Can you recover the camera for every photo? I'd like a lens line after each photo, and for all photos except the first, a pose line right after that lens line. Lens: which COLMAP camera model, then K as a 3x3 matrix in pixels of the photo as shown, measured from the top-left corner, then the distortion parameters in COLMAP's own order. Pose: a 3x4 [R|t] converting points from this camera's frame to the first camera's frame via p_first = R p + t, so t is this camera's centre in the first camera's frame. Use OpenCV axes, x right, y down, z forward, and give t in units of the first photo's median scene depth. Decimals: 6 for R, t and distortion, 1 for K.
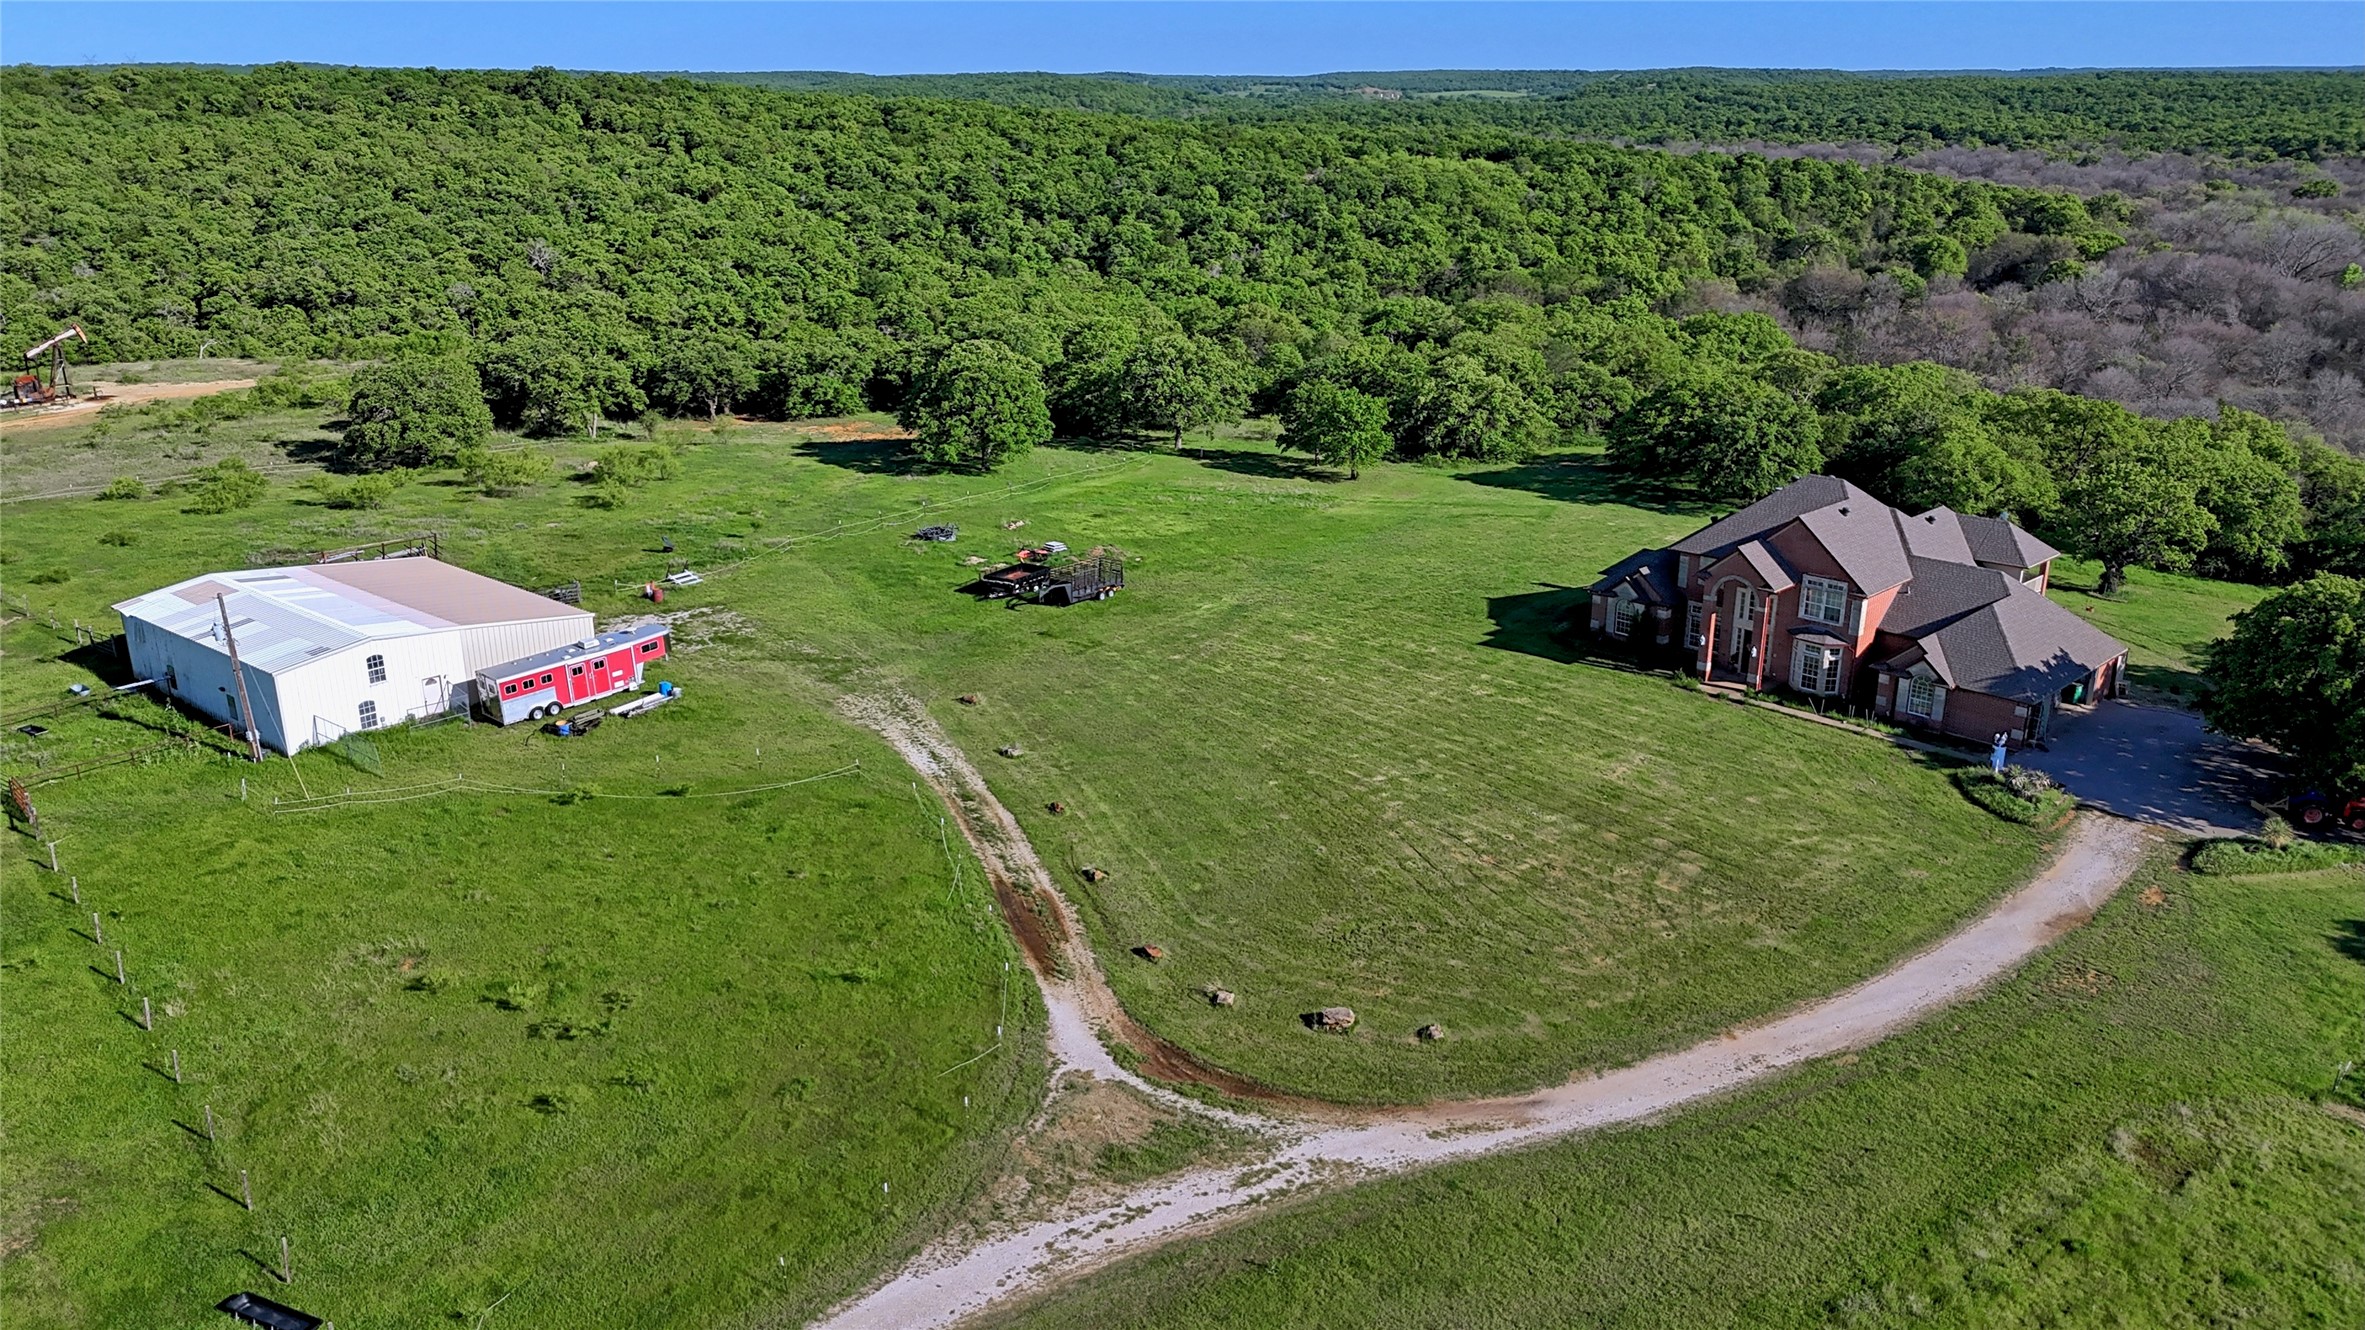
lens RADIAL K [[1624.9, 0, 1182.5], [0, 1624.9, 665.0], [0, 0, 1]] dist [0.032051, -0.044371]
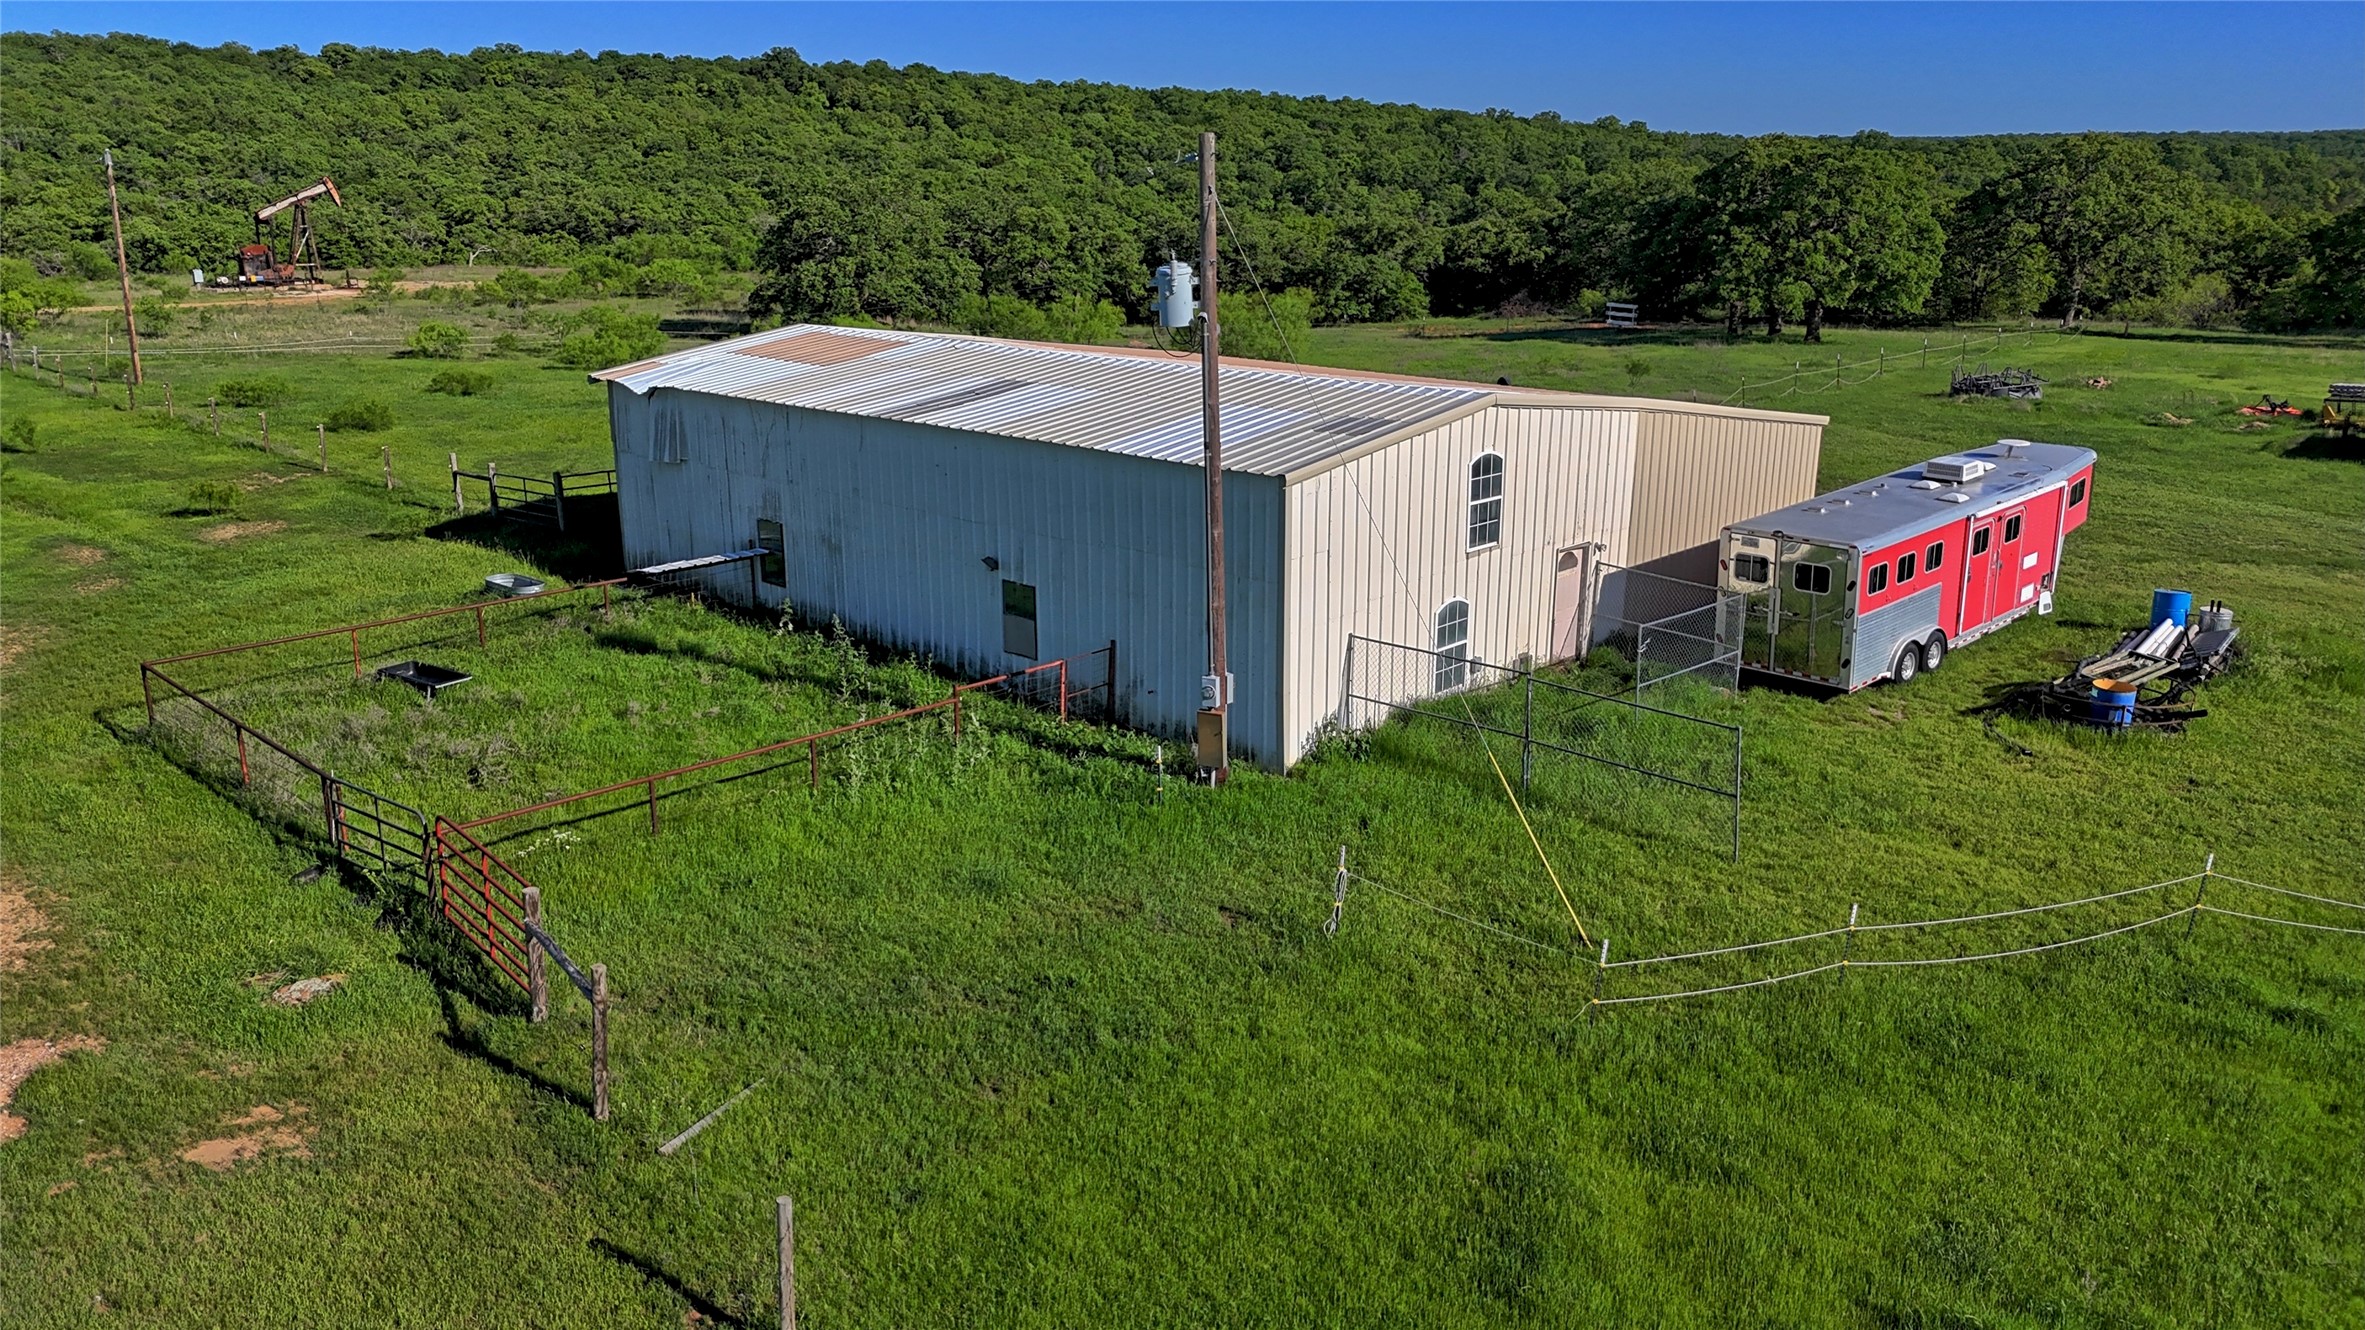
lens RADIAL K [[1624.9, 0, 1182.5], [0, 1624.9, 665.0], [0, 0, 1]] dist [0.032051, -0.044371]
pose [[0.997458, 0.016600, -0.069290, -0.489847], [-0.019722, 0.998809, -0.044622, 0.045437], [0.068467, 0.045875, 0.996598, 0.633589]]
